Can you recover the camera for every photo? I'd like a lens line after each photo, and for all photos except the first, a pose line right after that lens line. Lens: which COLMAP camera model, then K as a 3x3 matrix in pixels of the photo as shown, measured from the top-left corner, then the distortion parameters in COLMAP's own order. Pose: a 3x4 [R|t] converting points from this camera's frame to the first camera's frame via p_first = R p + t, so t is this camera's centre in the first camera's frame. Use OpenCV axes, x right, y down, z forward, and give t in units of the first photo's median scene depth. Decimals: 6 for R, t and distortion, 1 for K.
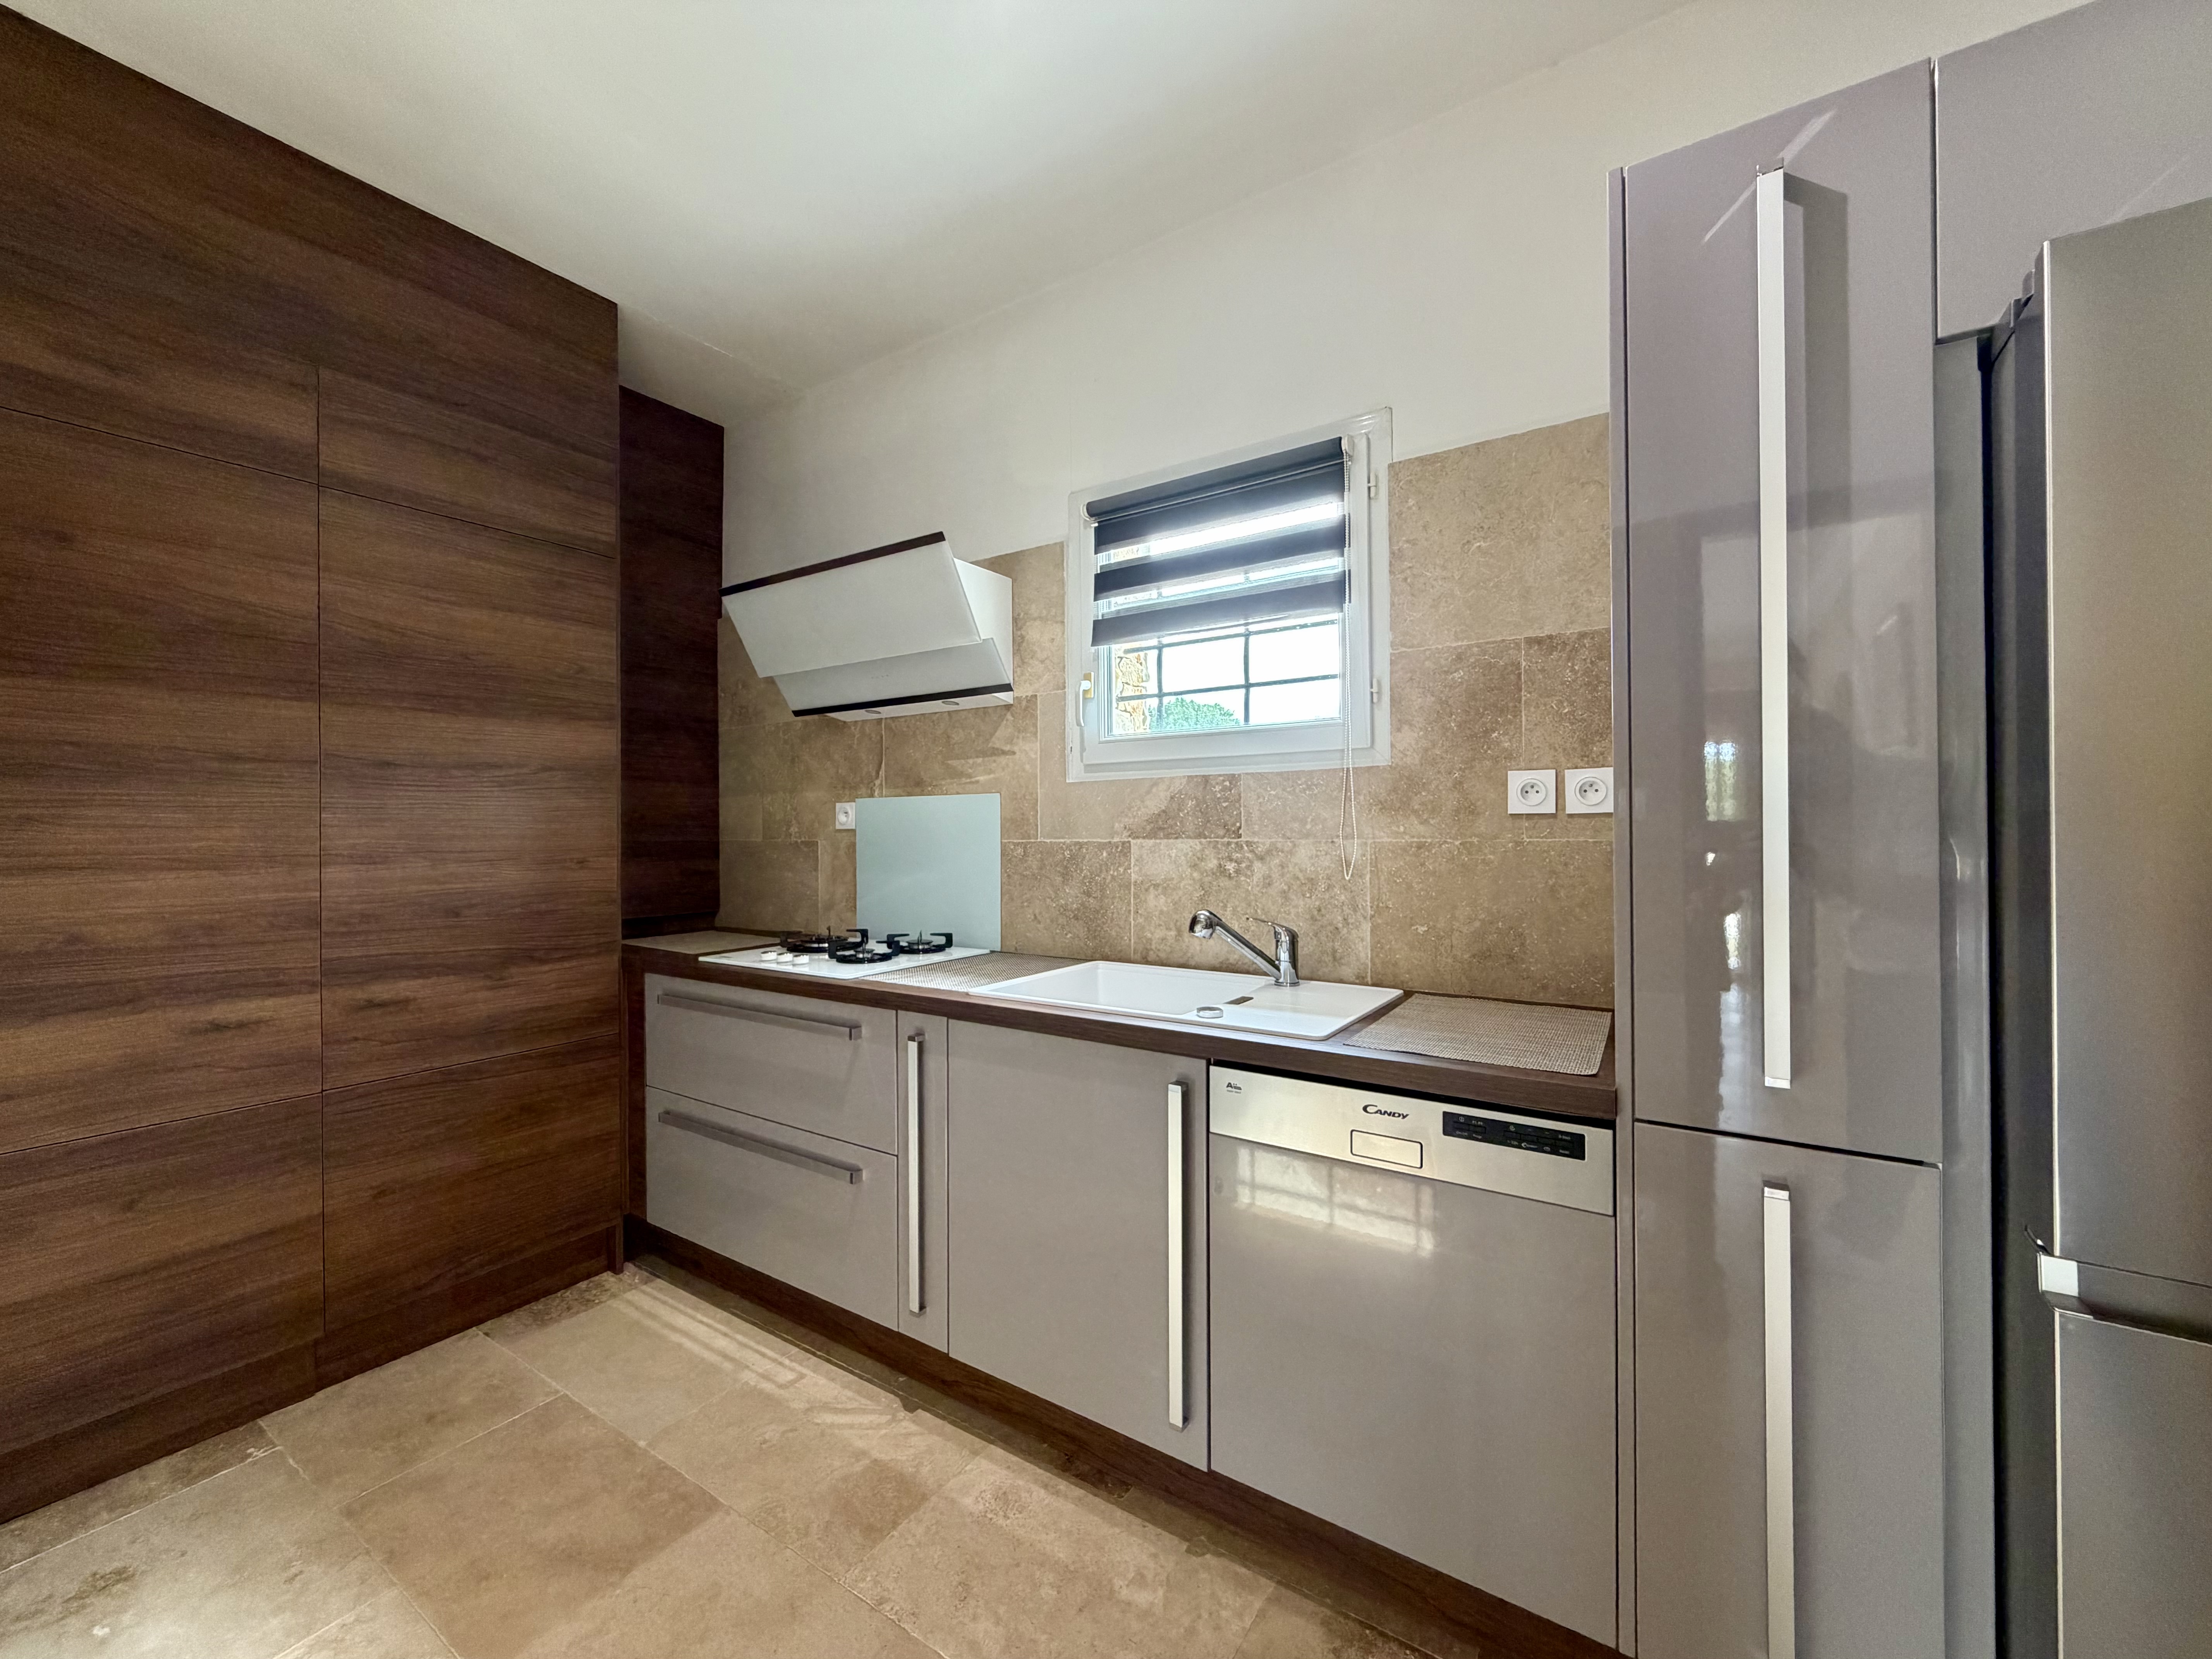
lens RADIAL K [[876.7, 0, 1101.8], [0, 876.7, 827.0], [0, 0, 1]] dist [-0.006535, 0.000356]
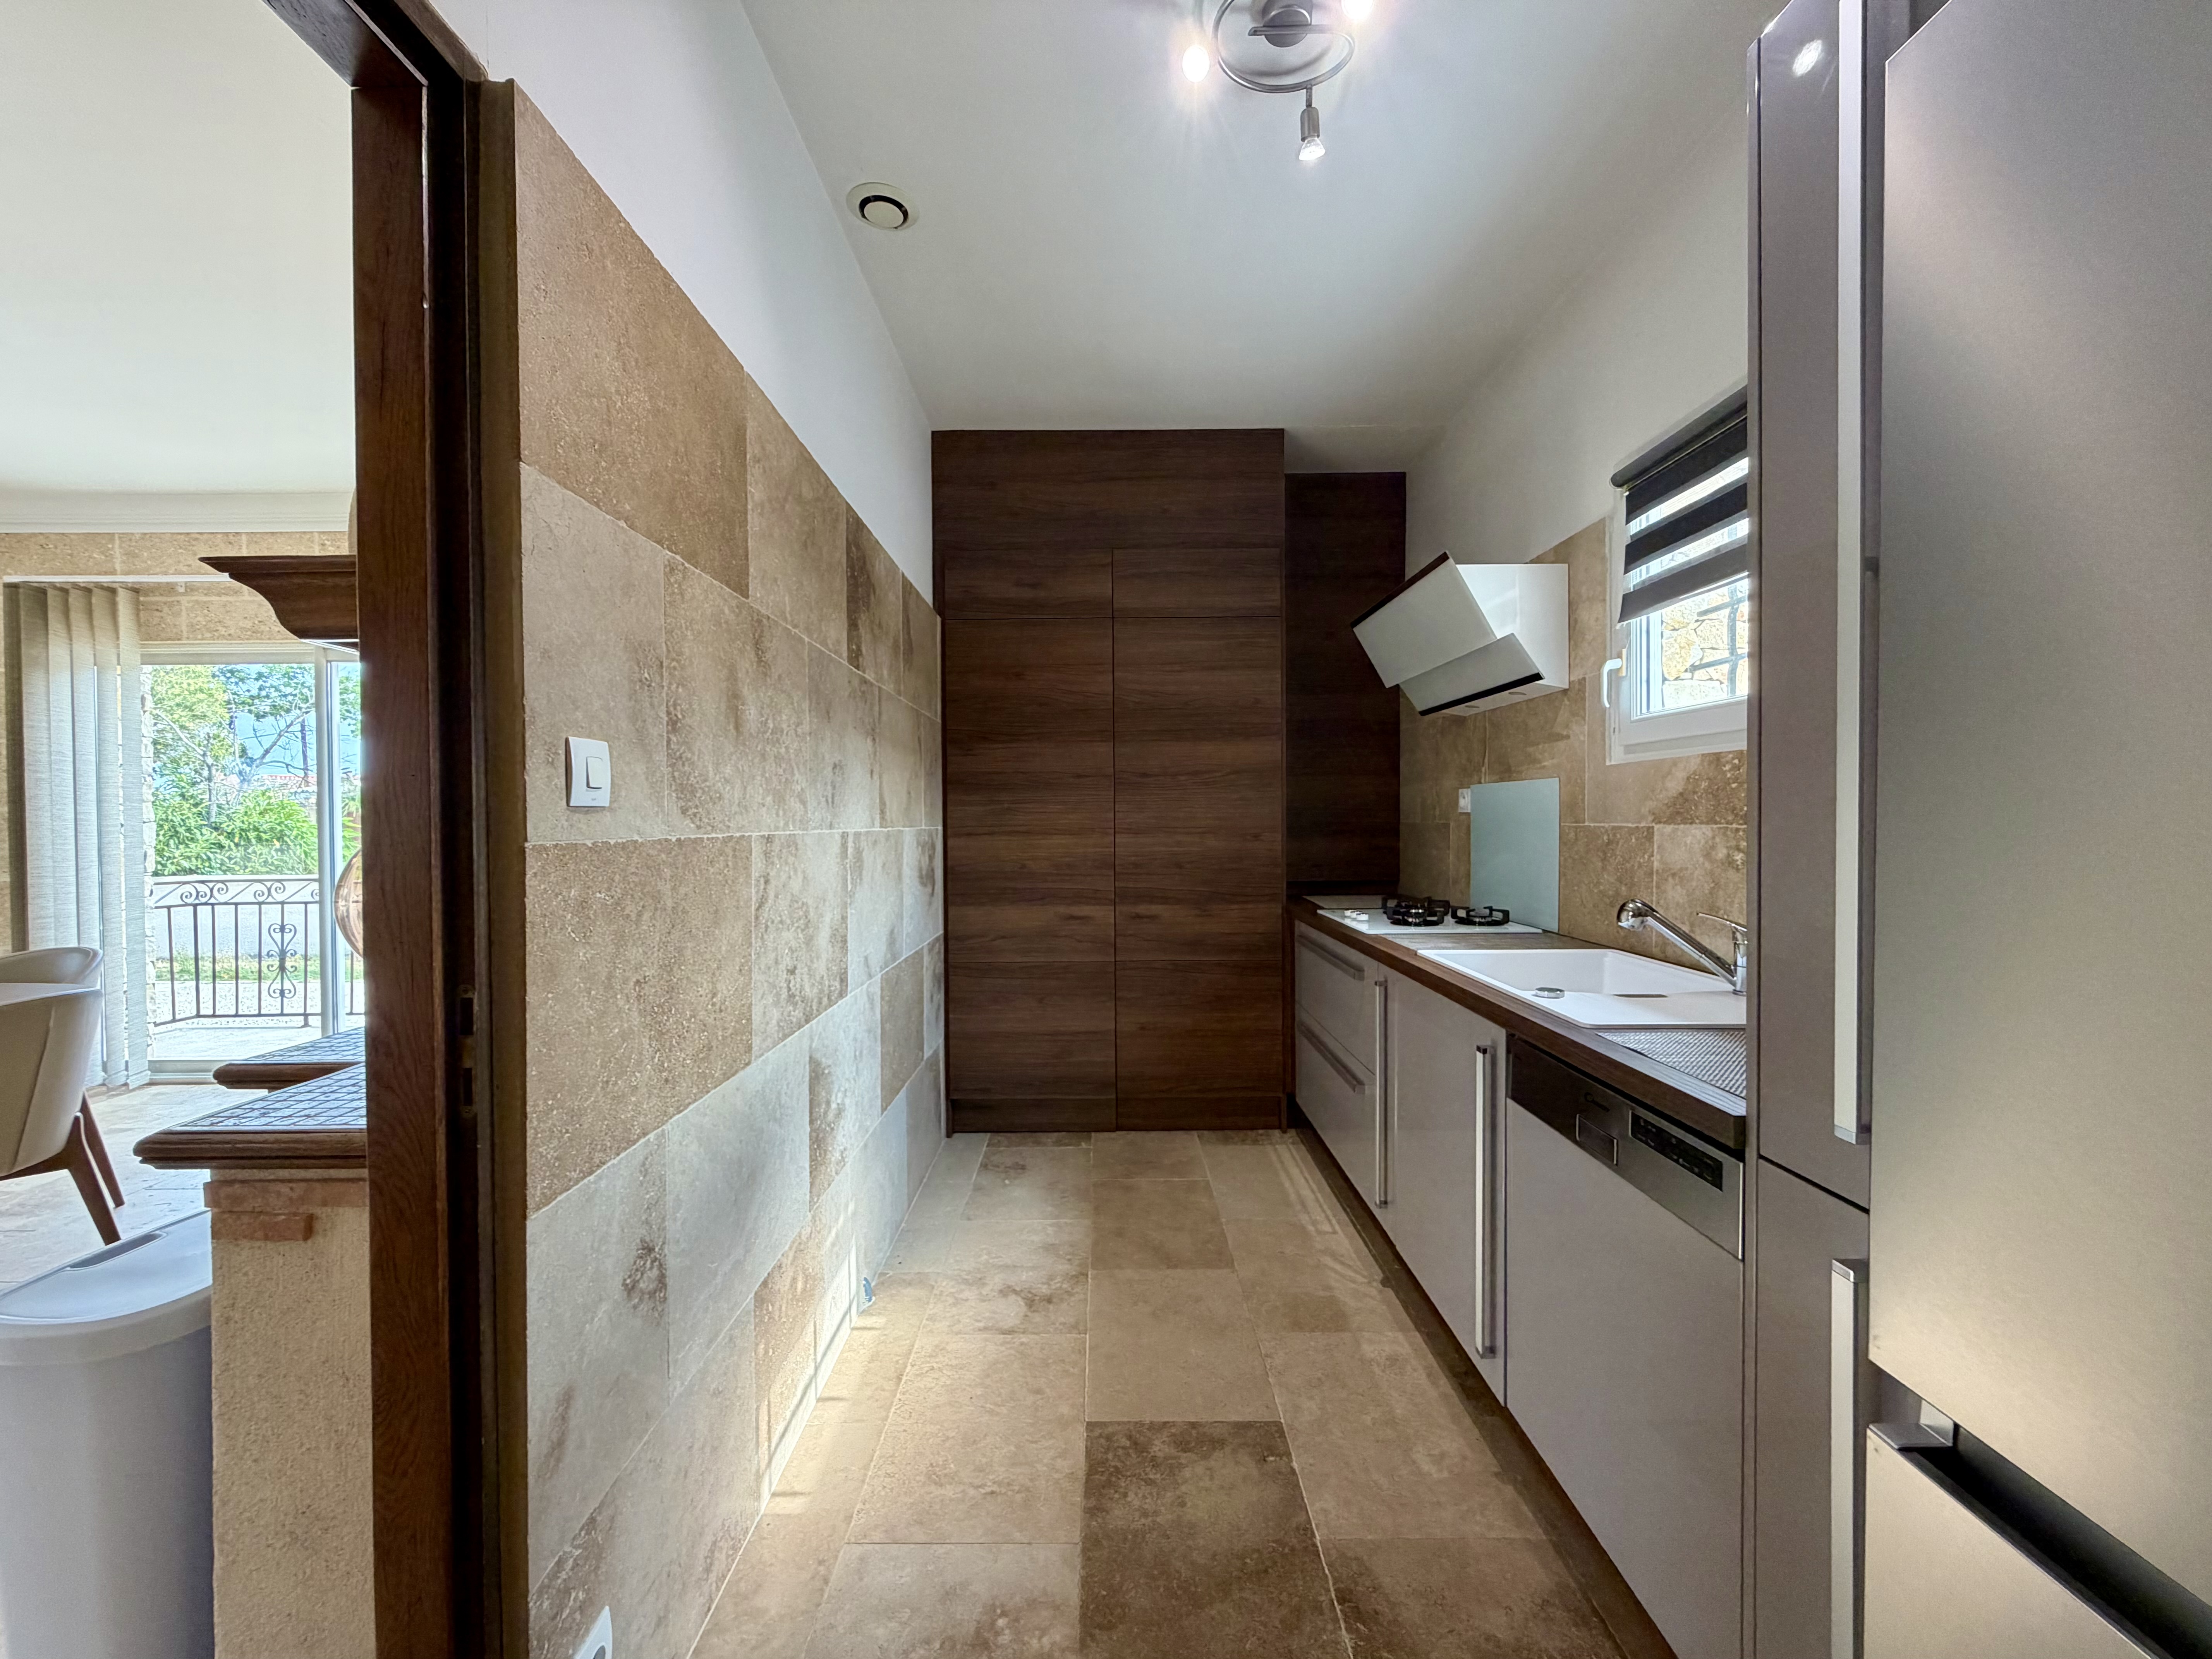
lens RADIAL K [[876.7, 0, 1098.1], [0, 876.7, 823.9], [0, 0, 1]] dist [-0.006535, 0.000356]
pose [[0.550489, 0.009585, -0.834787, 0.533100], [0.006750, 0.999850, 0.015931, -0.005767], [0.834815, -0.014404, 0.550342, -0.006919]]
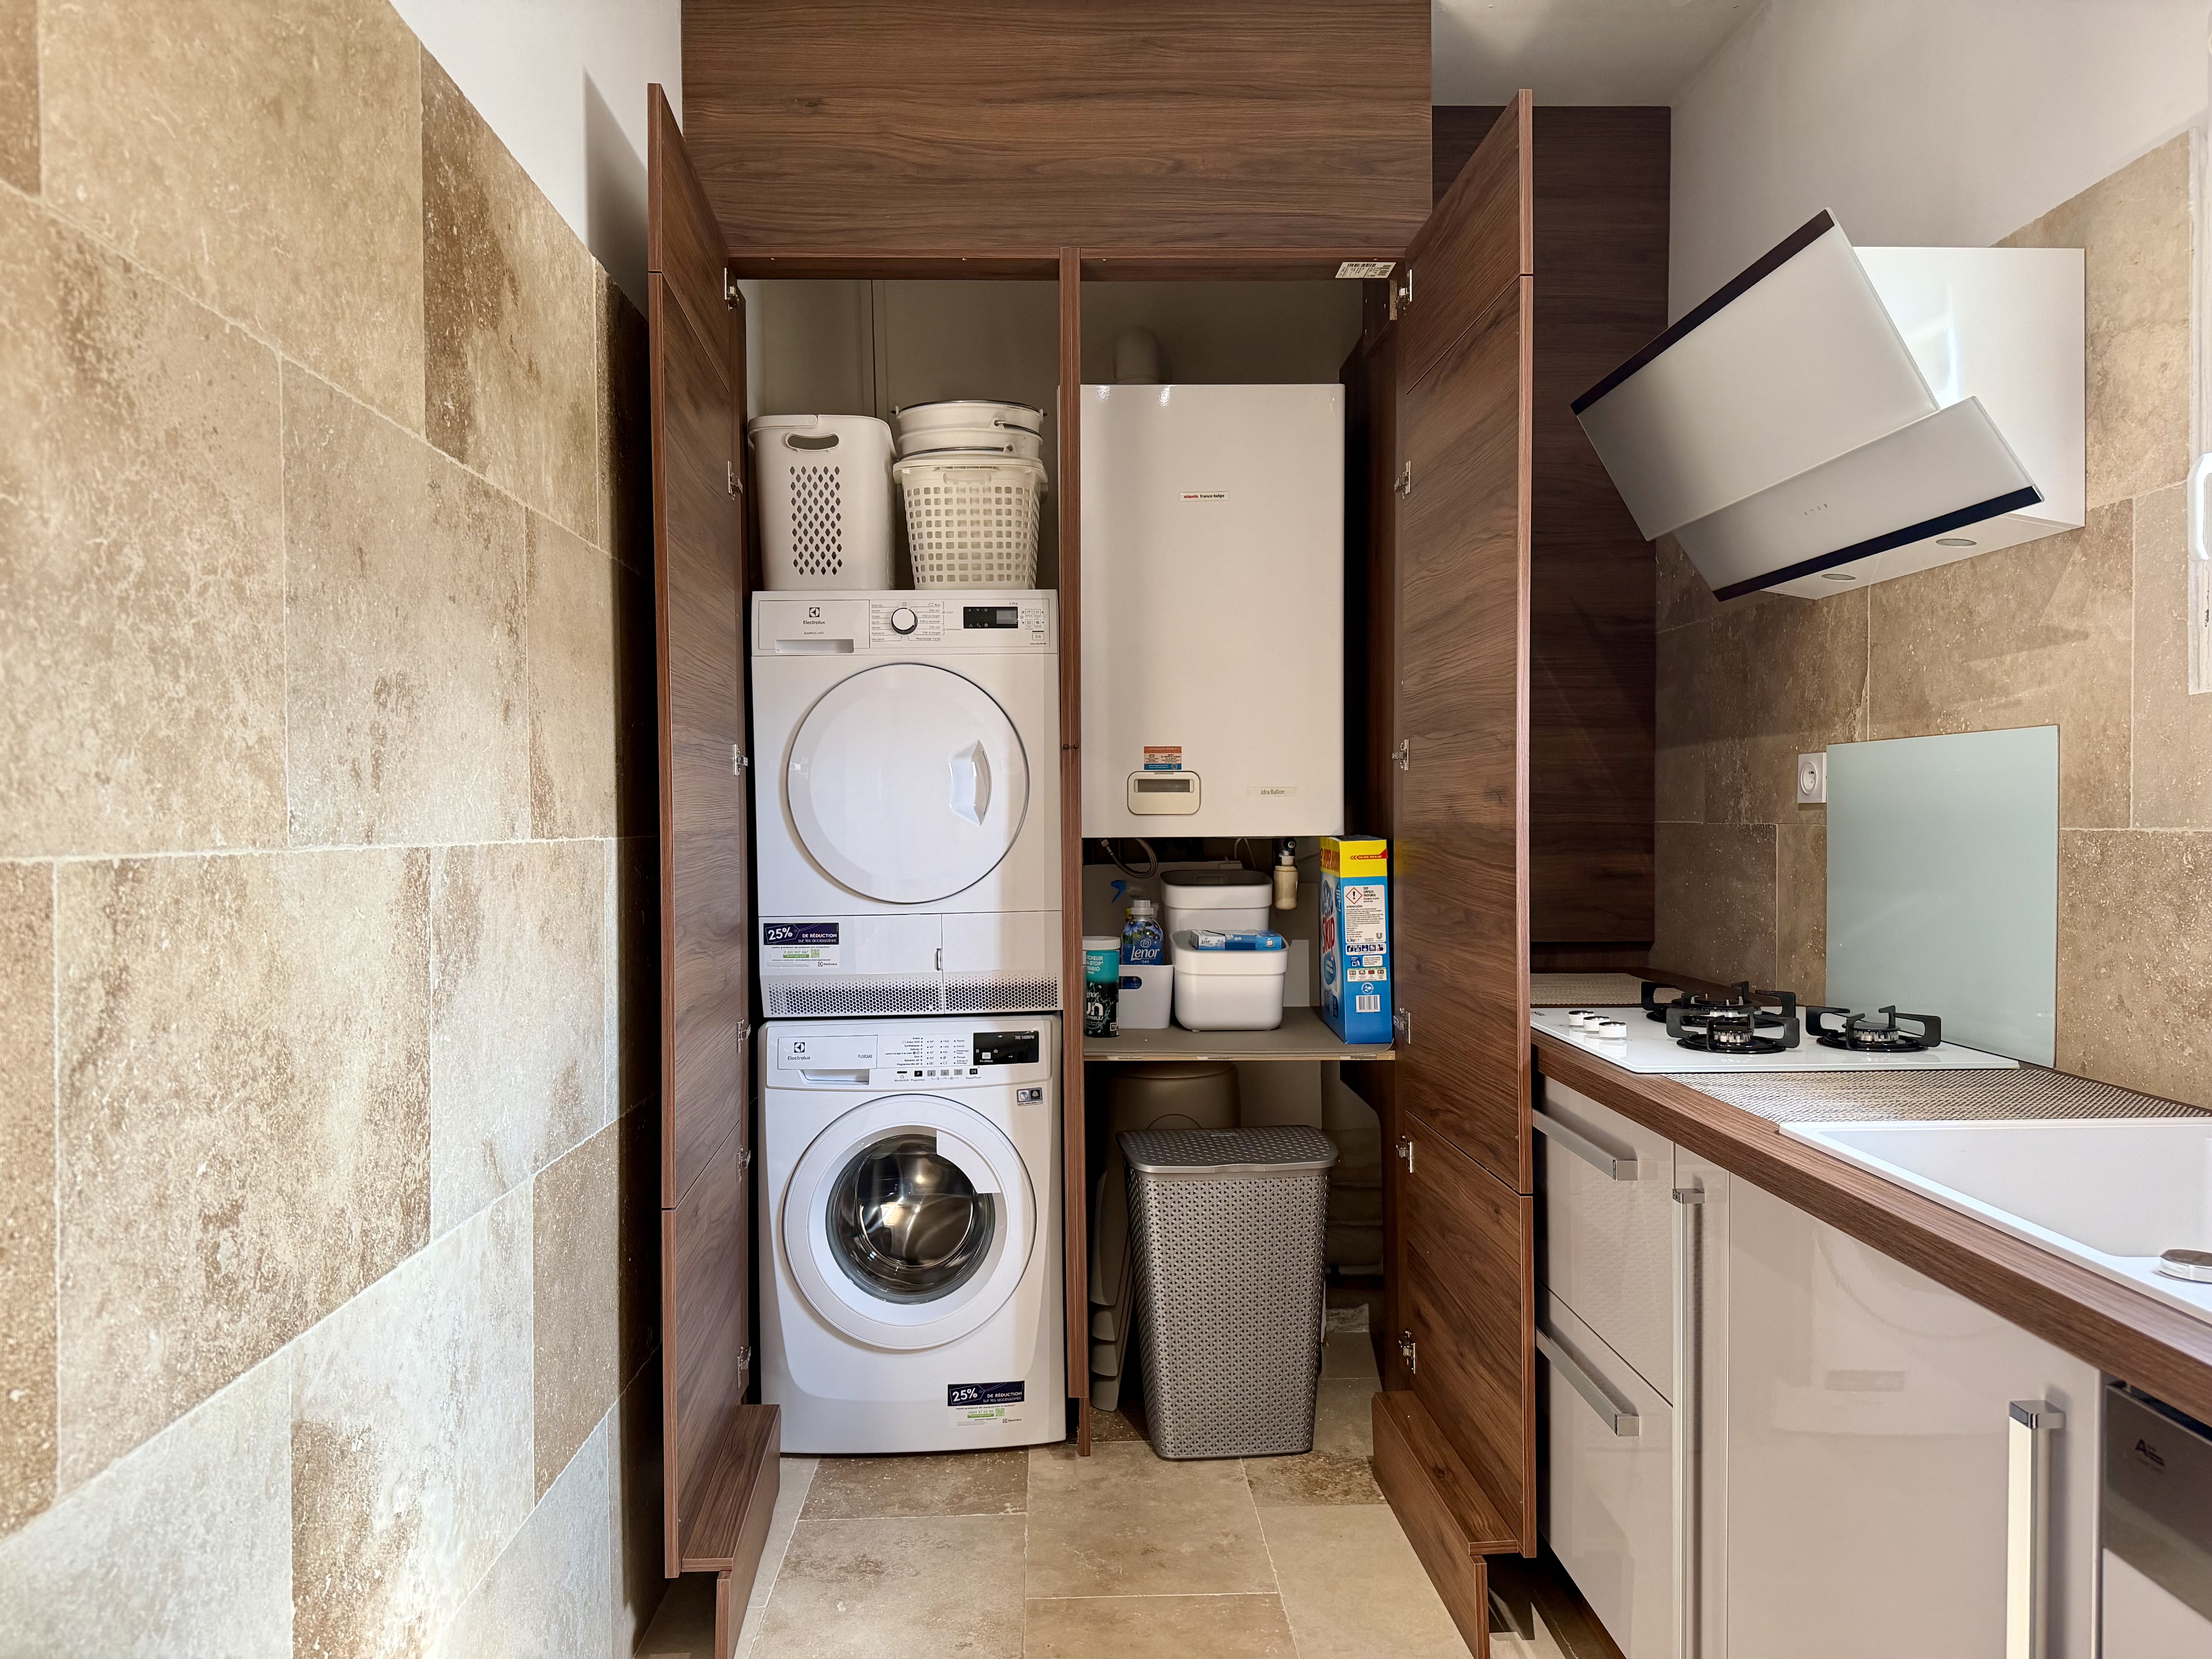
lens RADIAL K [[1550.9, 0, 1105.4], [0, 1550.9, 832.0], [0, 0, 1]] dist [0.047635, -0.051890]
pose [[0.581184, 0.013258, -0.813665, 0.320545], [0.006326, 0.999763, 0.020810, -0.003530], [0.813748, -0.017242, 0.580962, 0.140598]]
